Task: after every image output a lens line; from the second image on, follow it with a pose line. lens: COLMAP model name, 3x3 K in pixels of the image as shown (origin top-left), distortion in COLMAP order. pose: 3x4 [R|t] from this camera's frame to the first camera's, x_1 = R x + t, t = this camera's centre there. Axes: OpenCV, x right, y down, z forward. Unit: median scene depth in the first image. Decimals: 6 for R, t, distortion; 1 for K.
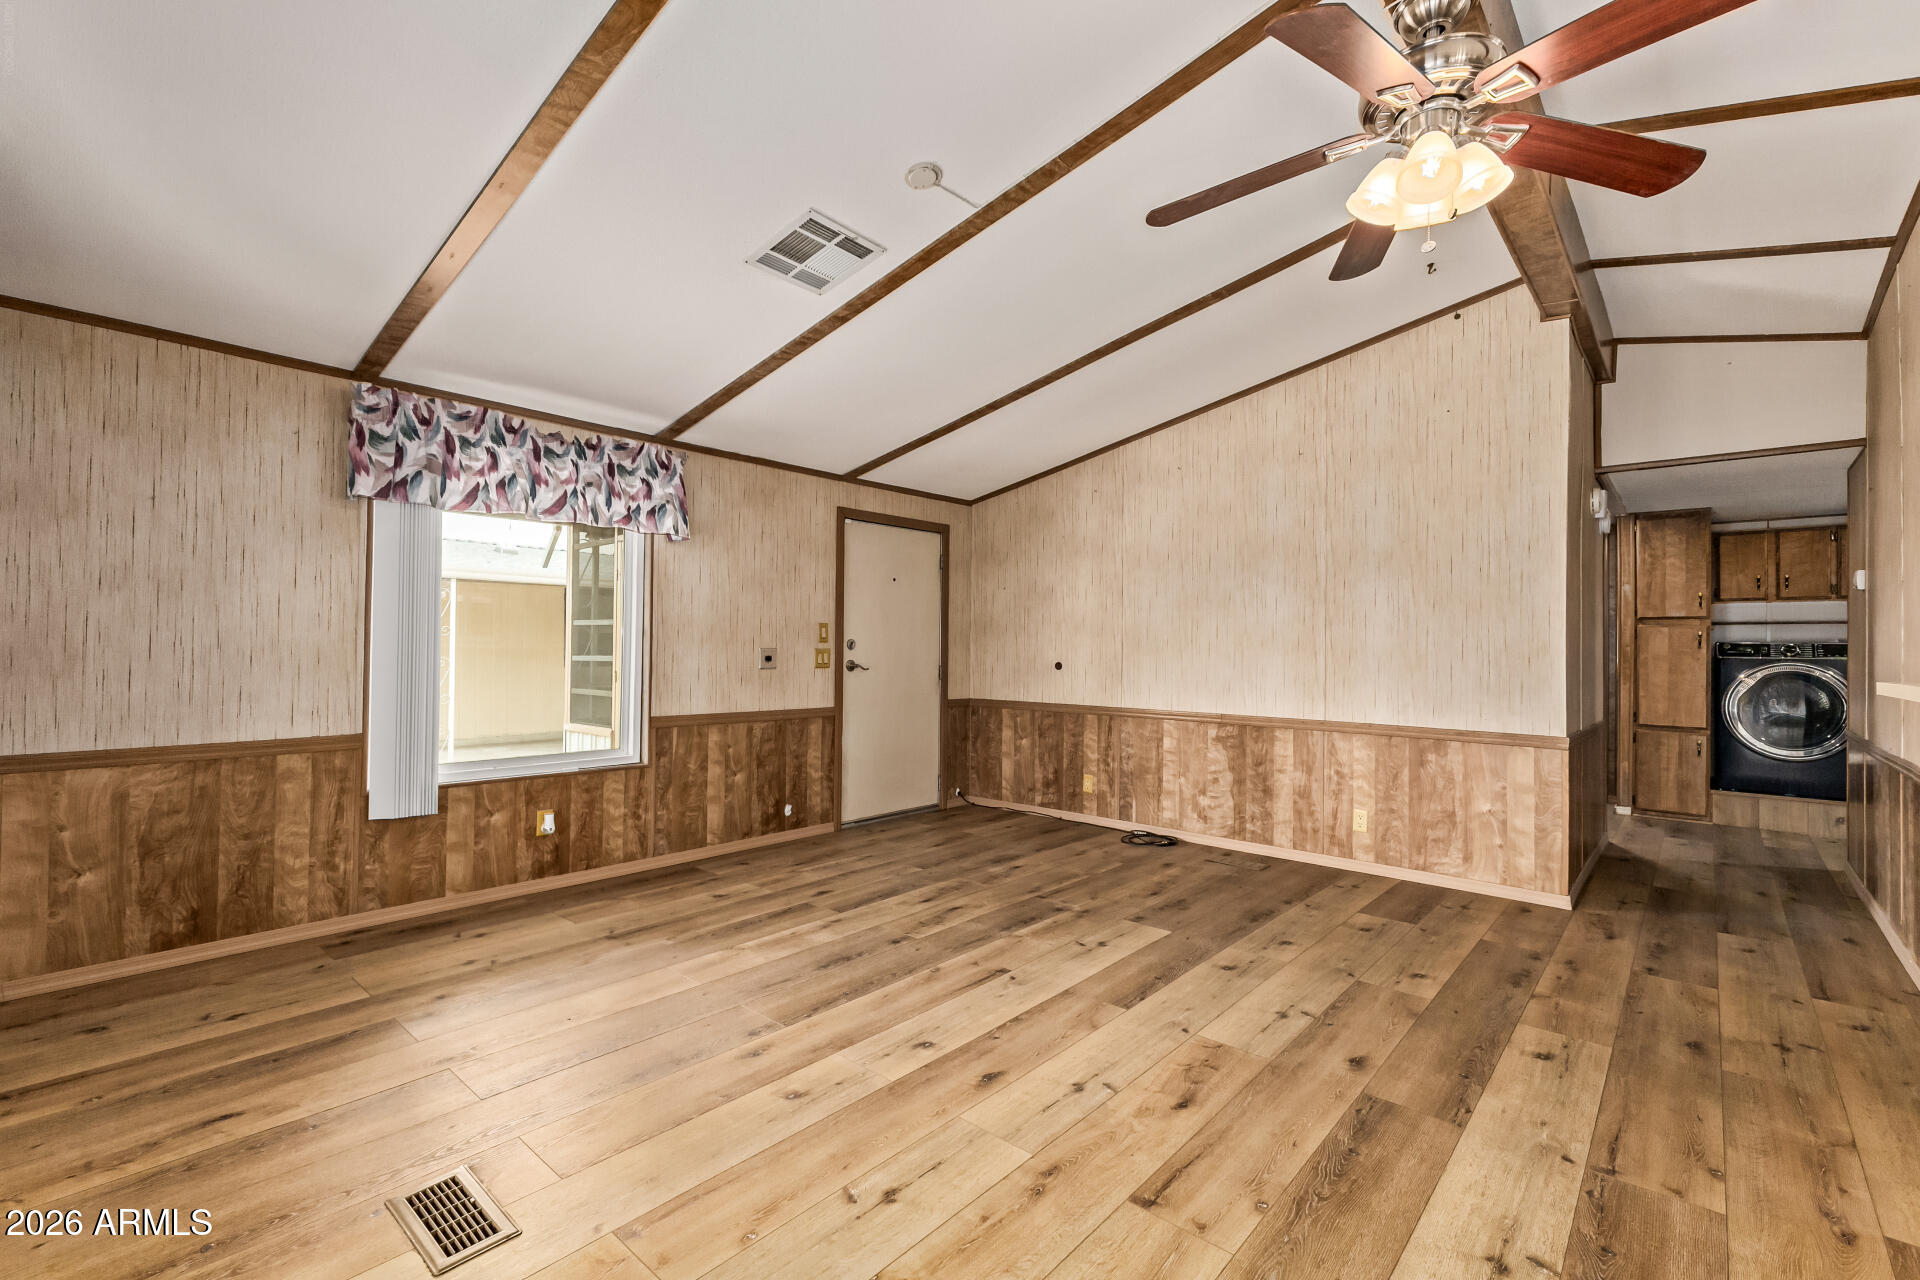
lens RADIAL K [[836.8, 0, 958.4], [0, 836.8, 634.5], [0, 0, 1]] dist [-0.002414, -0.000649]
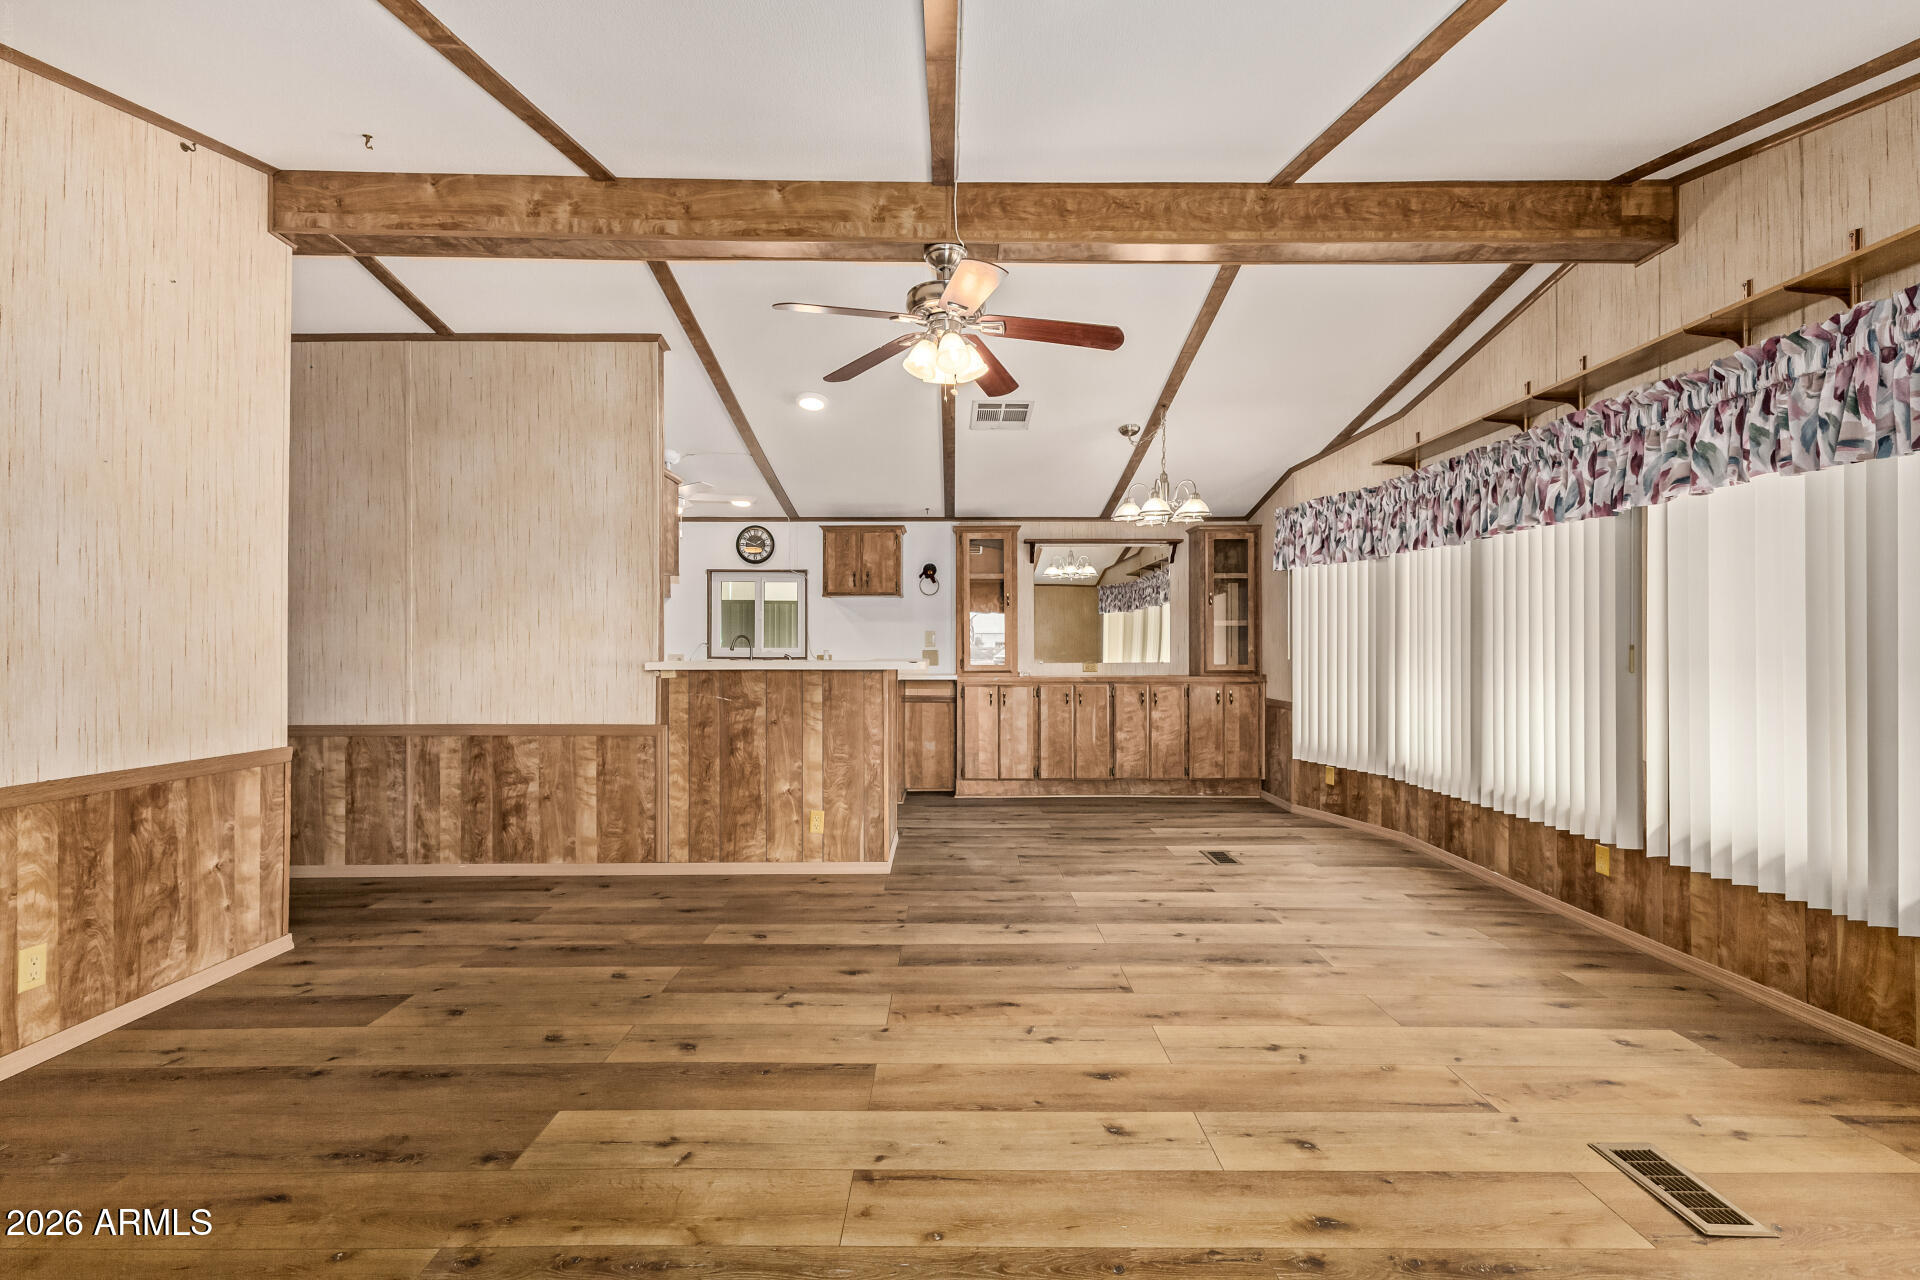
lens RADIAL K [[836.8, 0, 960.1], [0, 836.8, 636.8], [0, 0, 1]] dist [-0.002414, -0.000649]
pose [[-0.667838, -0.001917, 0.744304, -0.364040], [-0.016048, 0.999801, -0.011825, 0.012697], [-0.744133, -0.019842, -0.667736, 1.113821]]
